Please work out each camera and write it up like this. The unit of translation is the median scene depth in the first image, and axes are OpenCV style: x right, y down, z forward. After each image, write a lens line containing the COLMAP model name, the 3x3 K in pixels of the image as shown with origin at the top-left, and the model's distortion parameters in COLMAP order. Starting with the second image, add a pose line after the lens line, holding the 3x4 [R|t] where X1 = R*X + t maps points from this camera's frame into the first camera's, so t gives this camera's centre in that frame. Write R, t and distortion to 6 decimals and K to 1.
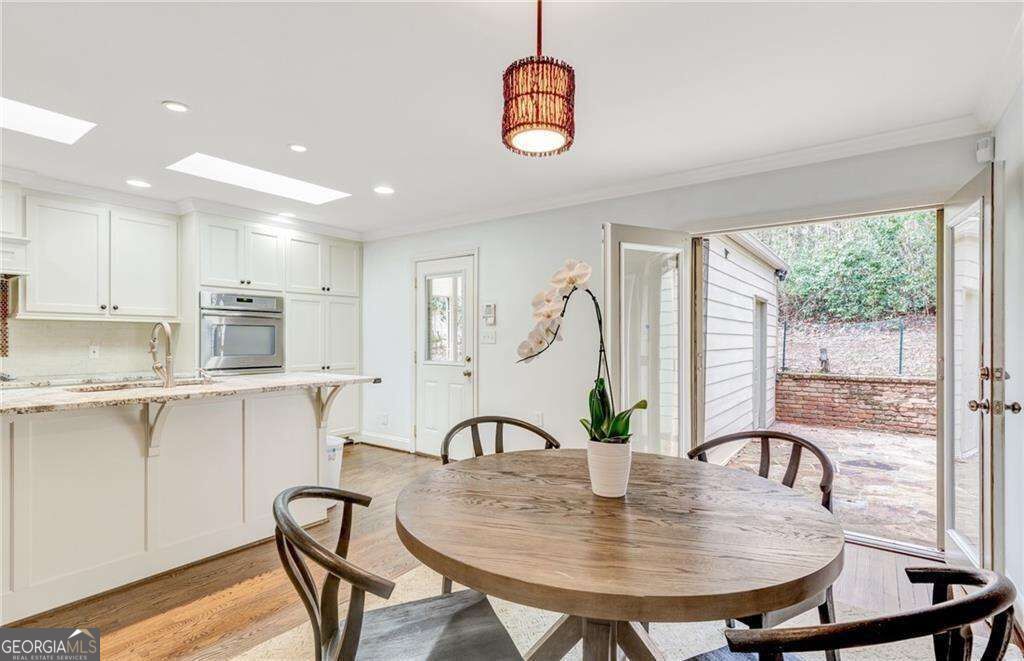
lens RADIAL K [[490.0, 0, 510.9], [0, 490.0, 338.4], [0, 0, 1]] dist [-0.000771, -0.000097]
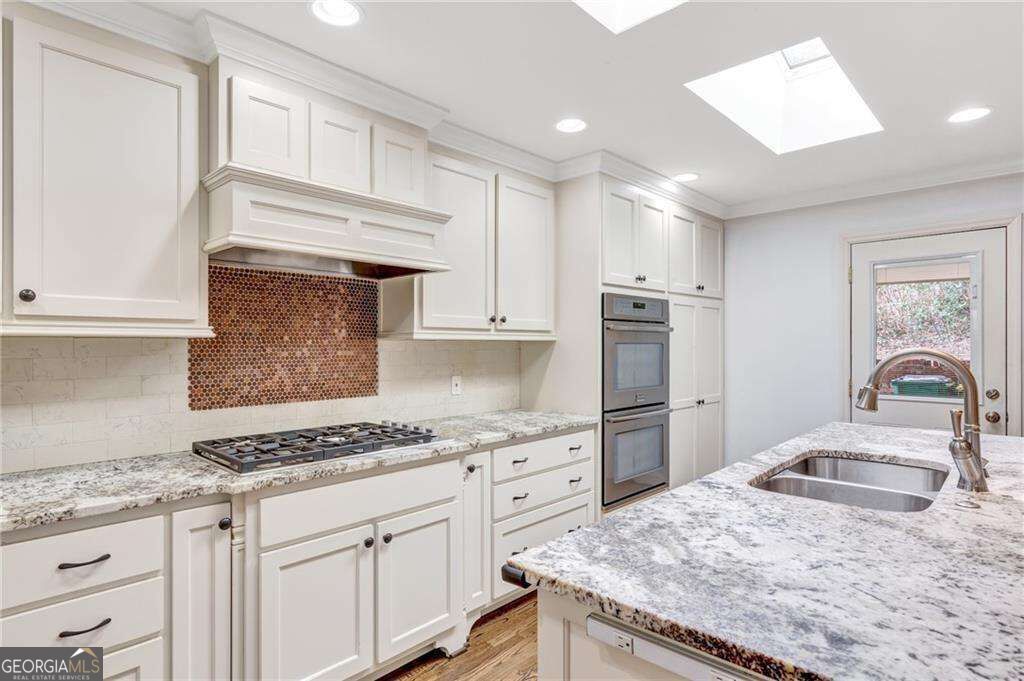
lens RADIAL K [[547.5, 0, 511.4], [0, 547.5, 342.9], [0, 0, 1]] dist [0.003164, 0.000164]
pose [[0.991475, -0.007283, -0.130095, -0.644823], [0.006564, 0.999961, -0.005948, -0.024502], [0.130133, 0.005043, 0.991484, 0.244485]]
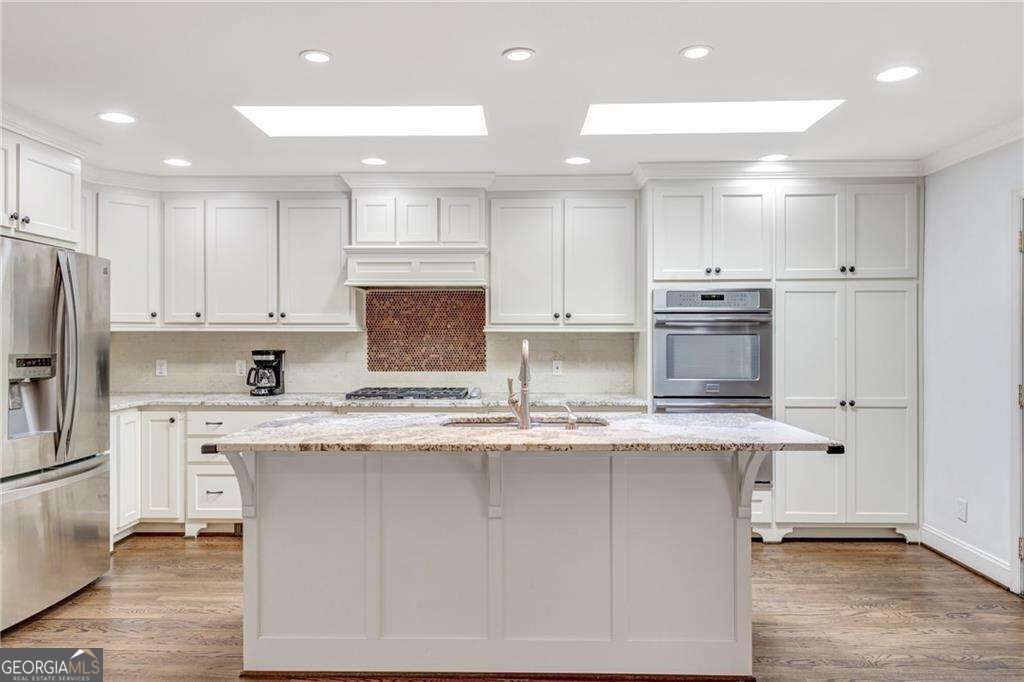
lens RADIAL K [[714.8, 0, 500.9], [0, 714.8, 337.2], [0, 0, 1]] dist [0.009418, -0.001293]
pose [[0.567084, -0.001742, -0.823658, 0.111922], [0.002471, 0.999997, -0.000414, -0.023960], [0.823656, -0.001800, 0.567086, 0.203856]]
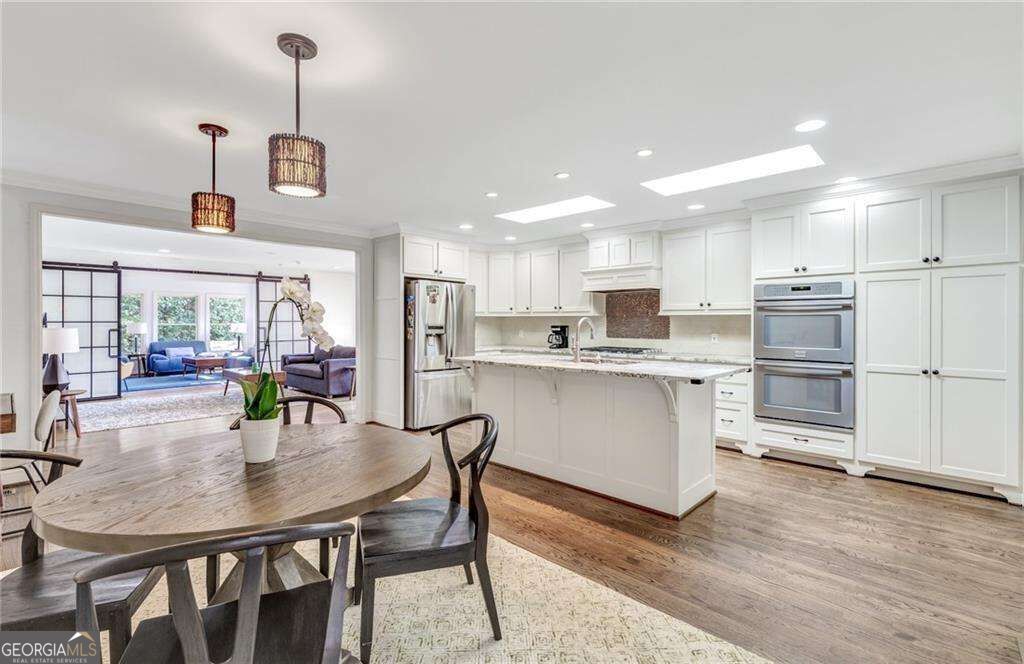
lens RADIAL K [[455.8, 0, 508.7], [0, 455.8, 325.6], [0, 0, 1]] dist [0.003163, 0.000352]
pose [[-0.125078, 0.003098, -0.992142, 0.412978], [-0.002298, 0.999992, 0.003412, -0.008997], [0.992144, 0.002707, -0.125069, 0.576251]]
